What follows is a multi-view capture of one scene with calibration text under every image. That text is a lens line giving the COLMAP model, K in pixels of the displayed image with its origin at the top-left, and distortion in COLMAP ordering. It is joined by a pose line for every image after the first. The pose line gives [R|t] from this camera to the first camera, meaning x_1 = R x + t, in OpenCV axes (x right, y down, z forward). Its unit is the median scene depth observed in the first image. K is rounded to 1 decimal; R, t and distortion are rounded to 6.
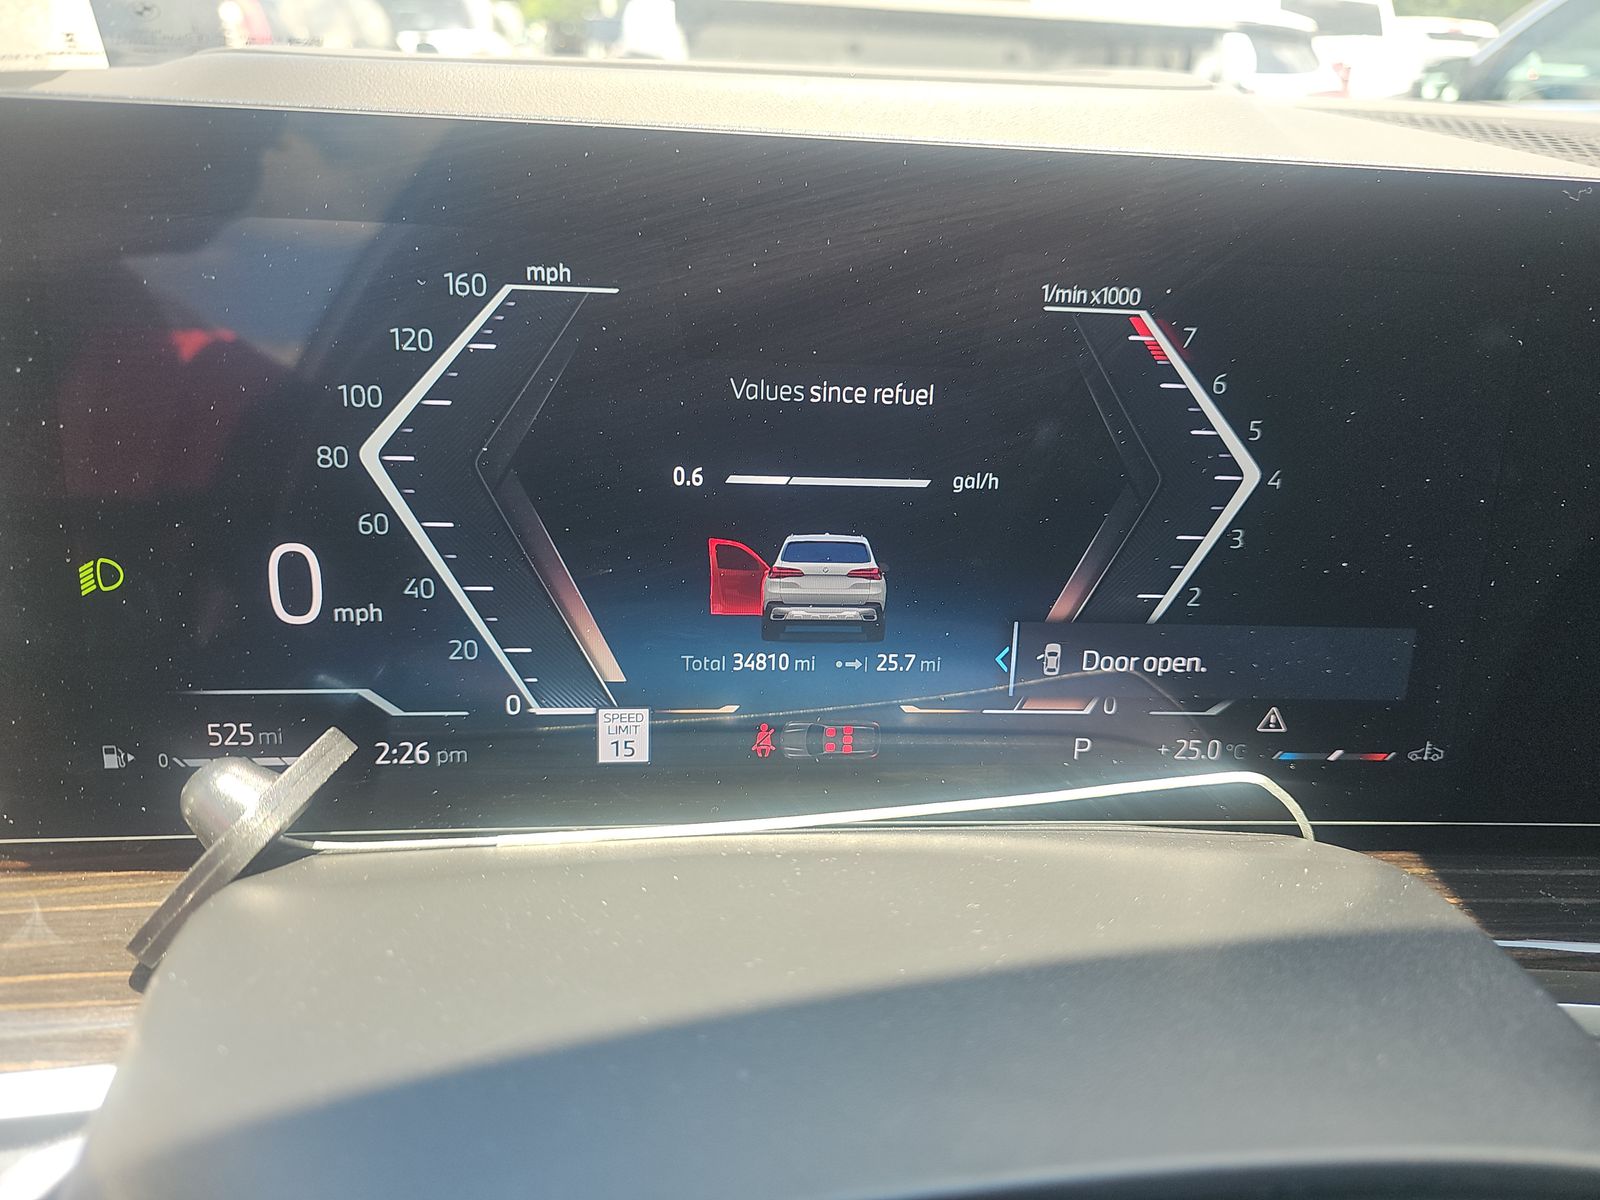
lens RADIAL K [[1101.7, 0, 816.1], [0, 1101.7, 608.9], [0, 0, 1]] dist [0.025919, -0.068860]
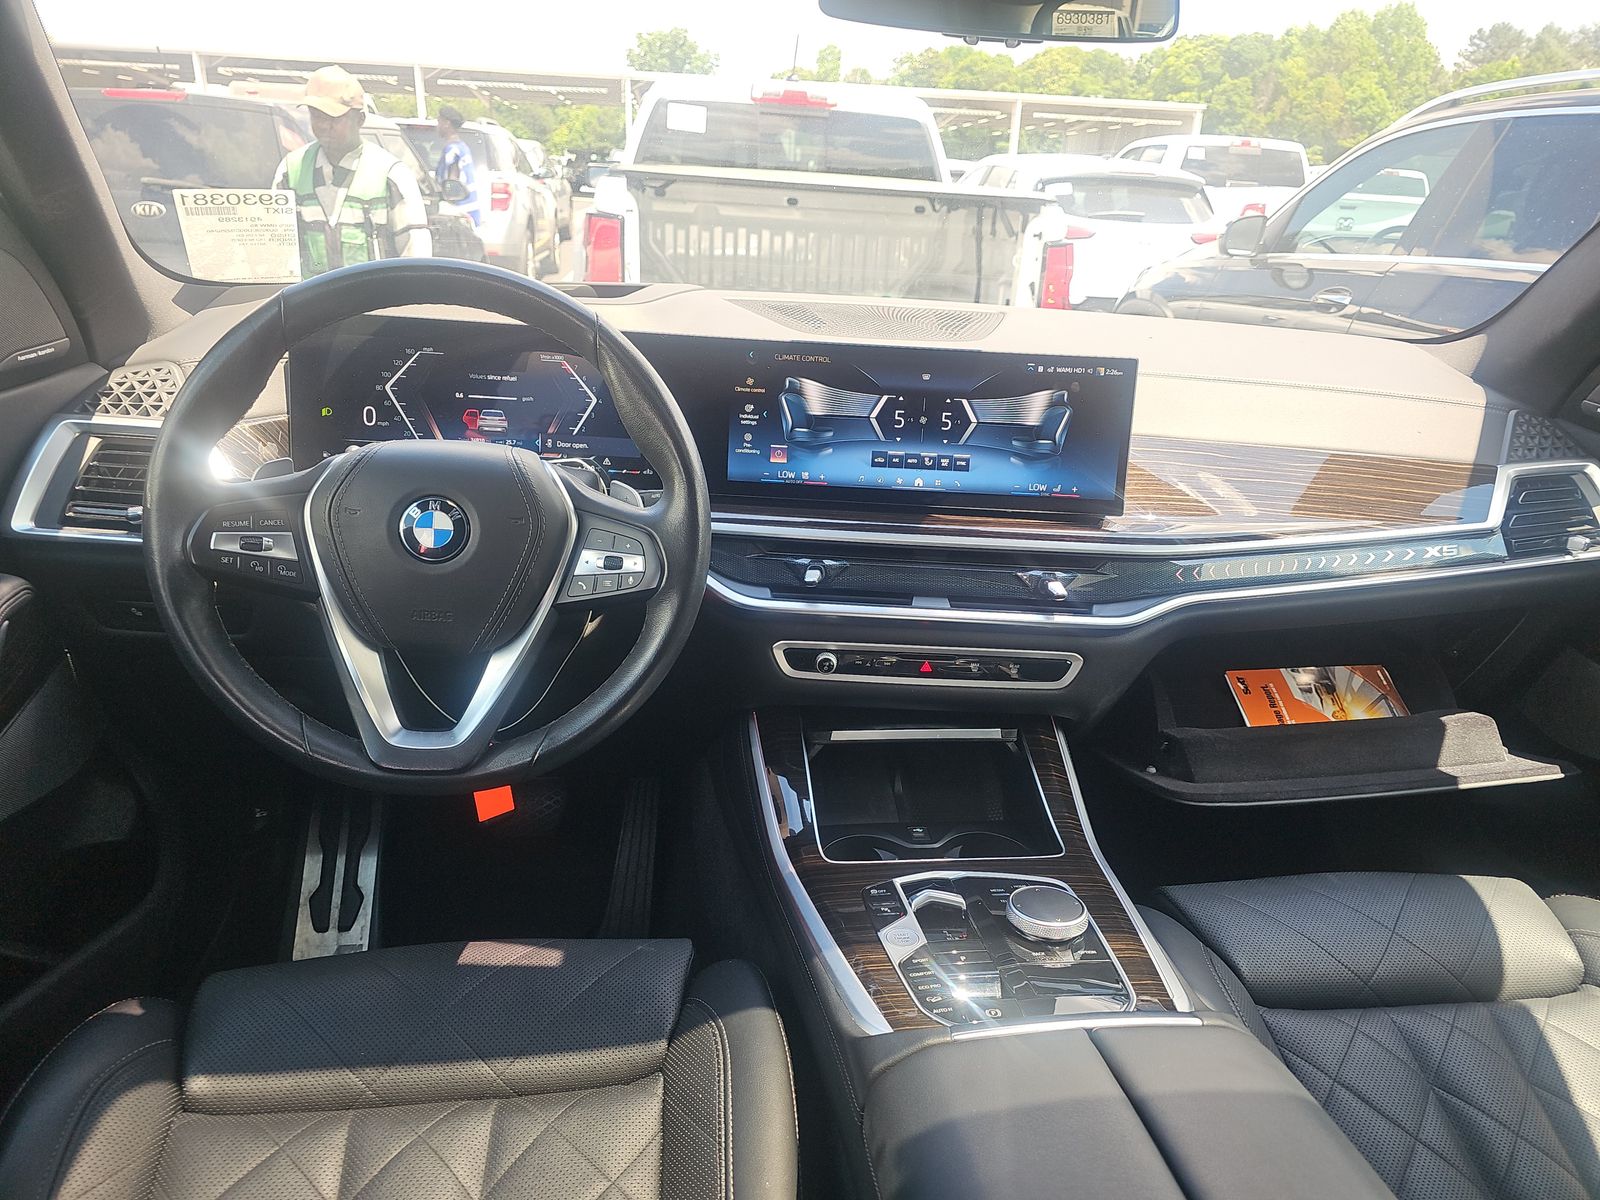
lens RADIAL K [[1068.5, 0, 800.0], [0, 1068.5, 600.0], [0, 0, 1]] dist [0.173913, -0.370934]
pose [[0.999618, 0.018139, -0.020865, 1.296613], [-0.020109, 0.994938, -0.098456, 1.051777], [0.018974, 0.098838, 0.994923, -3.090812]]
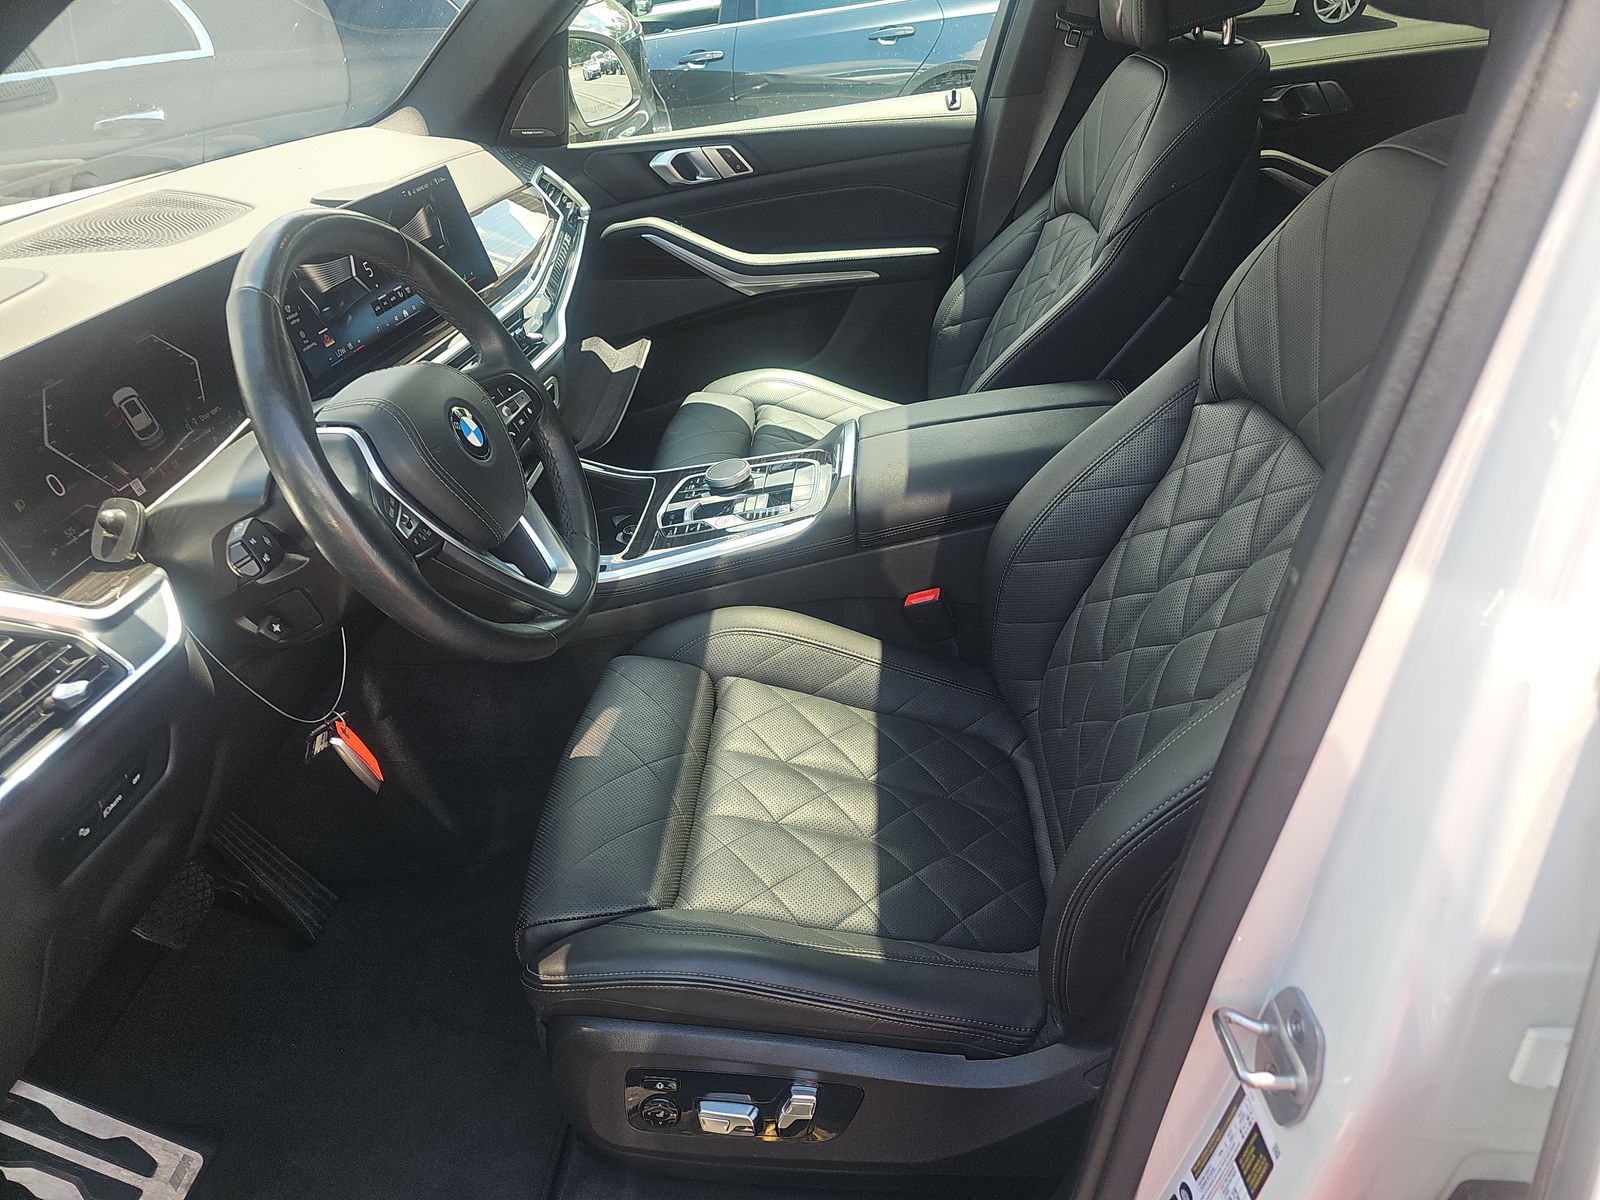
lens RADIAL K [[1092.7, 0, 790.7], [0, 1092.7, 601.7], [0, 0, 1]] dist [0.080084, -0.120315]
pose [[0.223842, -0.567095, 0.792652, -2.809792], [0.531397, 0.752782, 0.388506, 0.124132], [-0.817014, 0.334249, 0.469857, -2.361435]]
